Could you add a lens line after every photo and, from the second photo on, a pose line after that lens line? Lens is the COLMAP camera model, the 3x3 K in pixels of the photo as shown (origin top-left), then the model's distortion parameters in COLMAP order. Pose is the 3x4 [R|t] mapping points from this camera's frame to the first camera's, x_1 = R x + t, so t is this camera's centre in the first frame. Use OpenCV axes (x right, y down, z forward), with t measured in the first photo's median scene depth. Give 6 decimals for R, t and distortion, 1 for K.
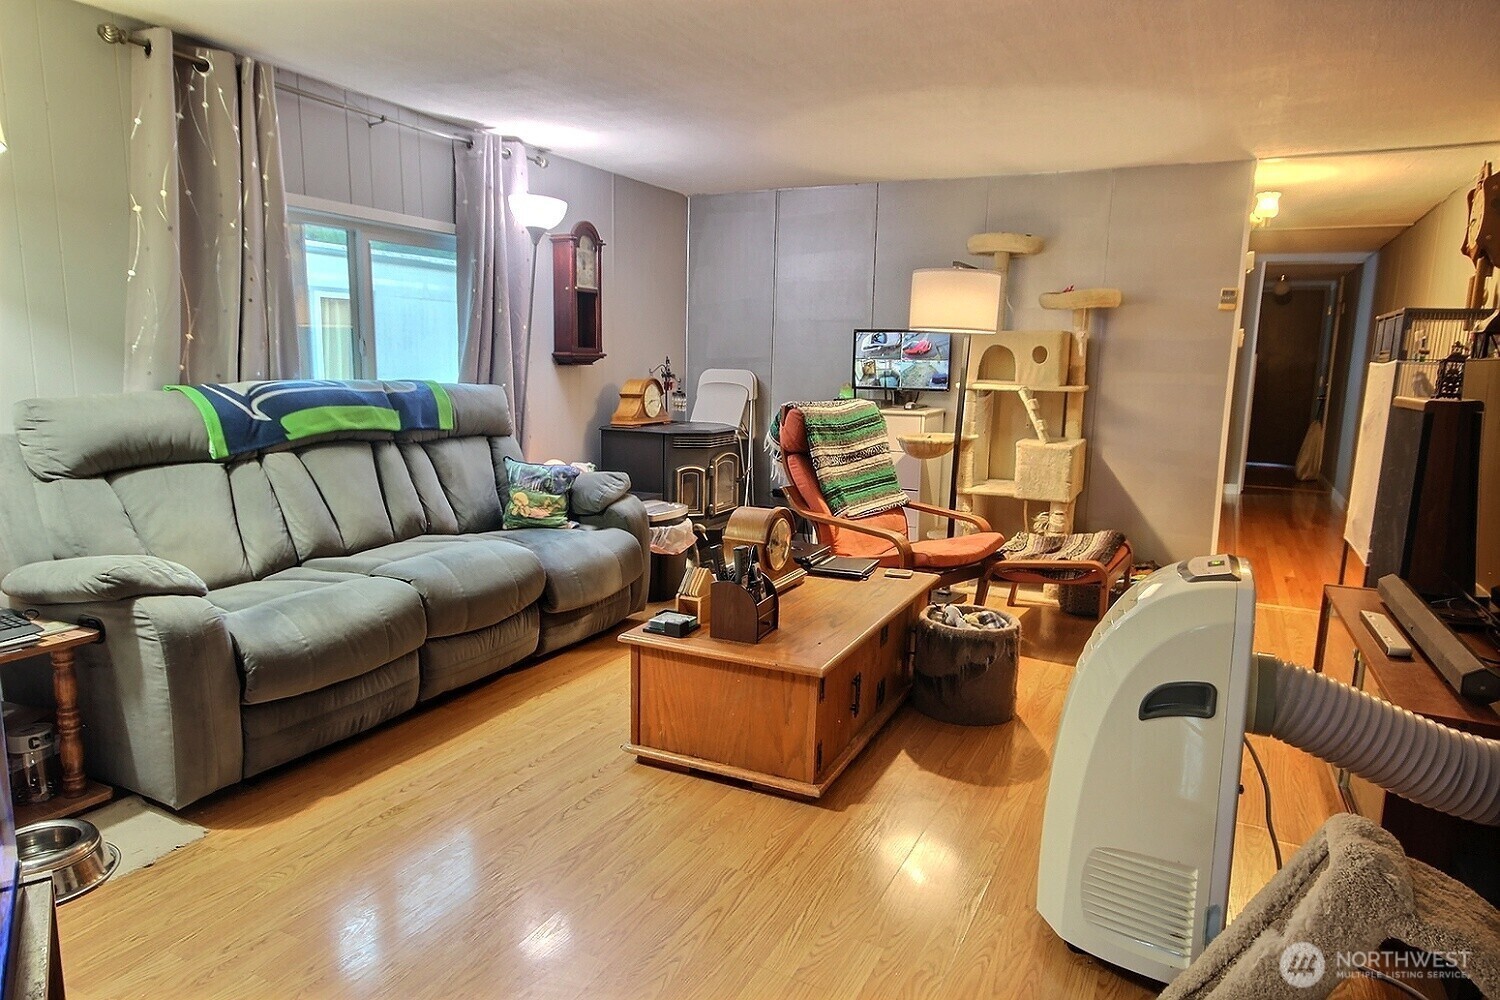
lens RADIAL K [[940.8, 0, 747.8], [0, 940.8, 498.3], [0, 0, 1]] dist [0.020048, 0.003258]
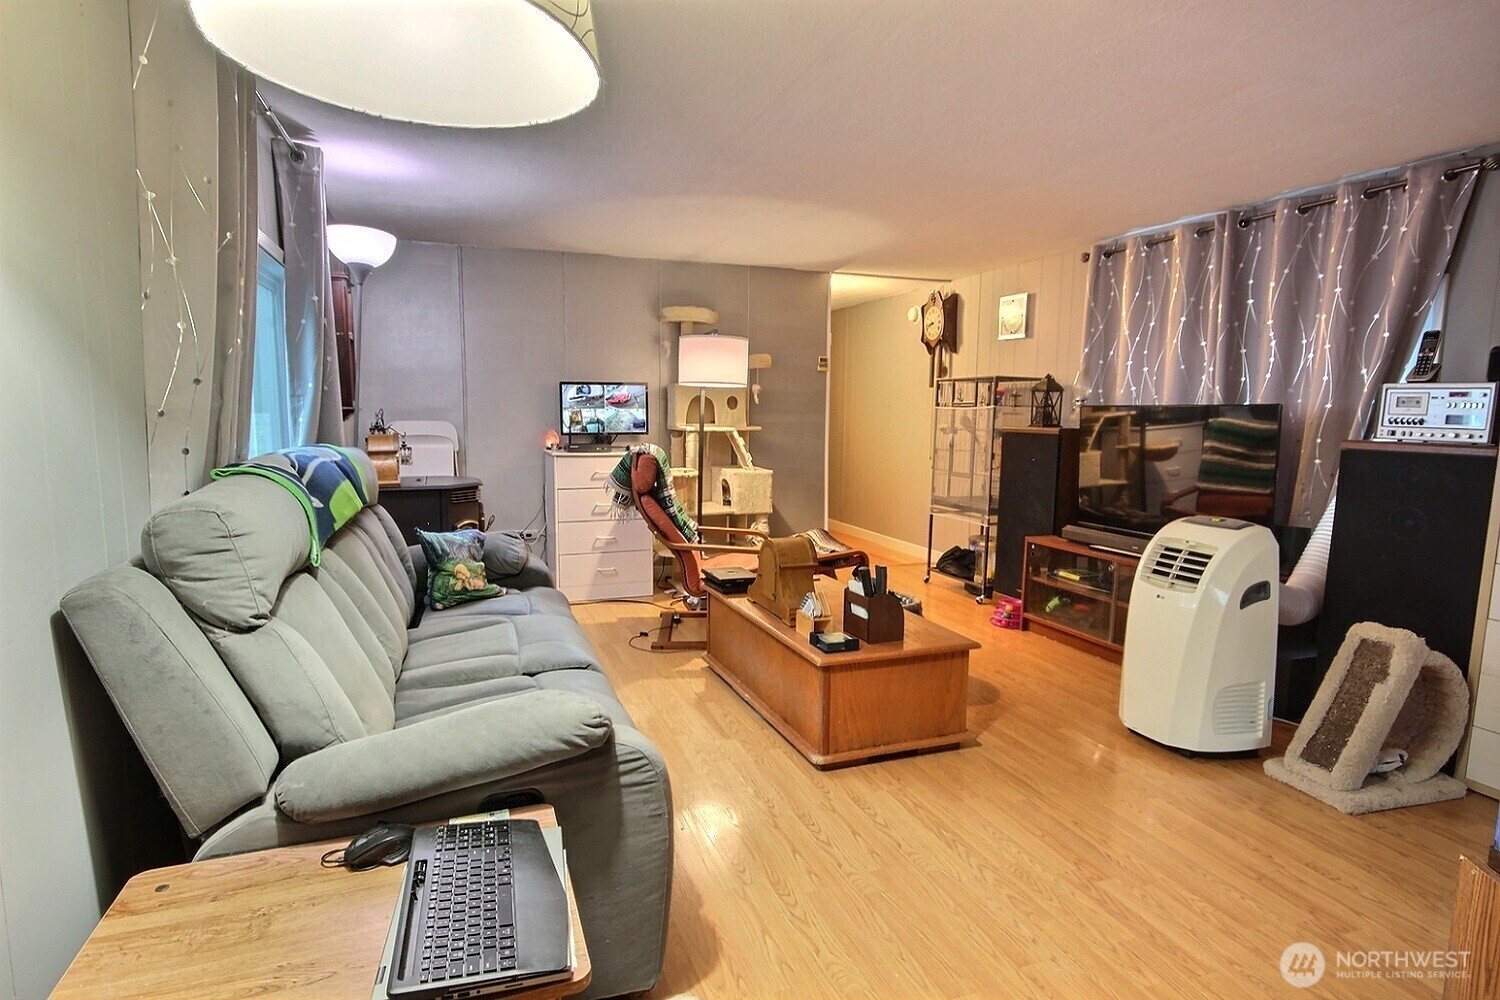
lens RADIAL K [[807.3, 0, 750.4], [0, 807.3, 497.7], [0, 0, 1]] dist [0.002523, 0.000105]
pose [[0.694003, -0.096689, 0.713450, -0.438343], [0.116783, 0.992936, 0.020966, -0.039161], [-0.710437, 0.068769, 0.700393, 0.192045]]
